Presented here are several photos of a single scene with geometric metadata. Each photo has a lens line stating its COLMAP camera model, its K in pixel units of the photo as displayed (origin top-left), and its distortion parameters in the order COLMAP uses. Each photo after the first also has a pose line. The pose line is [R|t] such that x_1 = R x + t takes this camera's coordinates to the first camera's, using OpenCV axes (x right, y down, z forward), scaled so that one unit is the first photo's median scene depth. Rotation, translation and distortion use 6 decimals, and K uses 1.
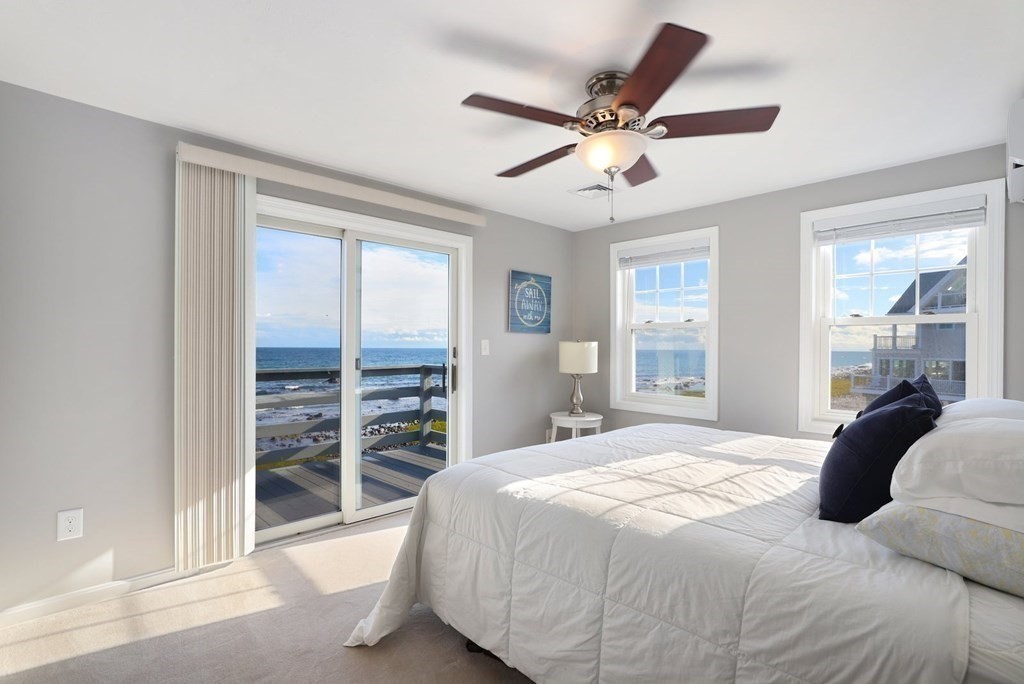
lens RADIAL K [[484.2, 0, 541.1], [0, 484.2, 346.5], [0, 0, 1]] dist [-0.002298, -0.000413]
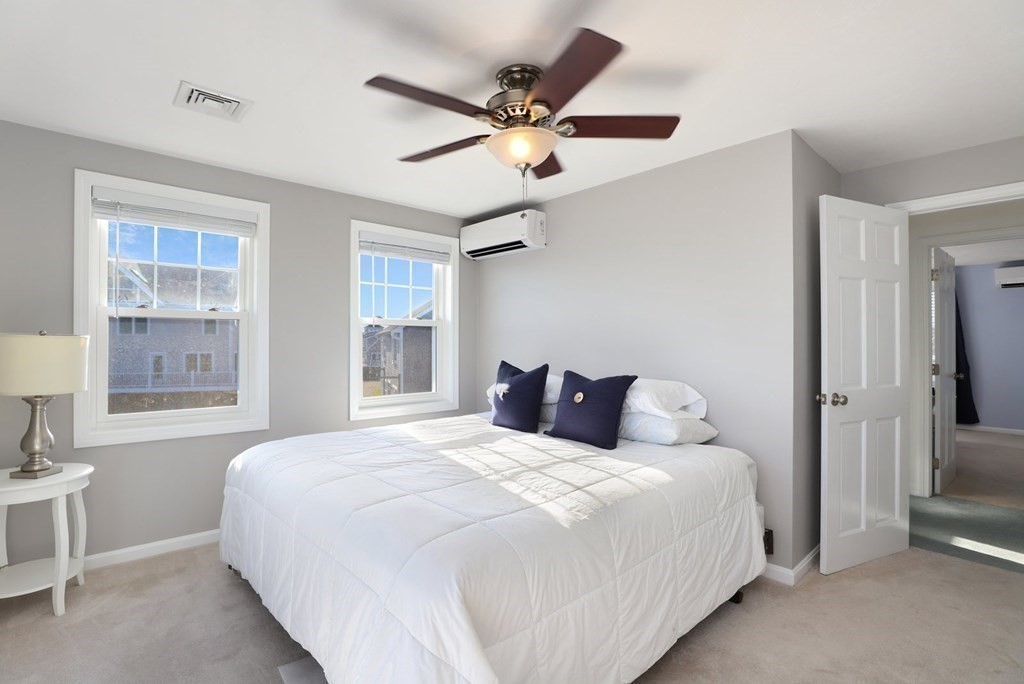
lens RADIAL K [[462.7, 0, 508.2], [0, 462.7, 347.2], [0, 0, 1]] dist [-0.003233, -0.000104]
pose [[0.072744, -0.019354, 0.997163, -0.800398], [-0.010080, 0.999746, 0.020139, -0.021944], [-0.997300, -0.011516, 0.072531, 0.942740]]
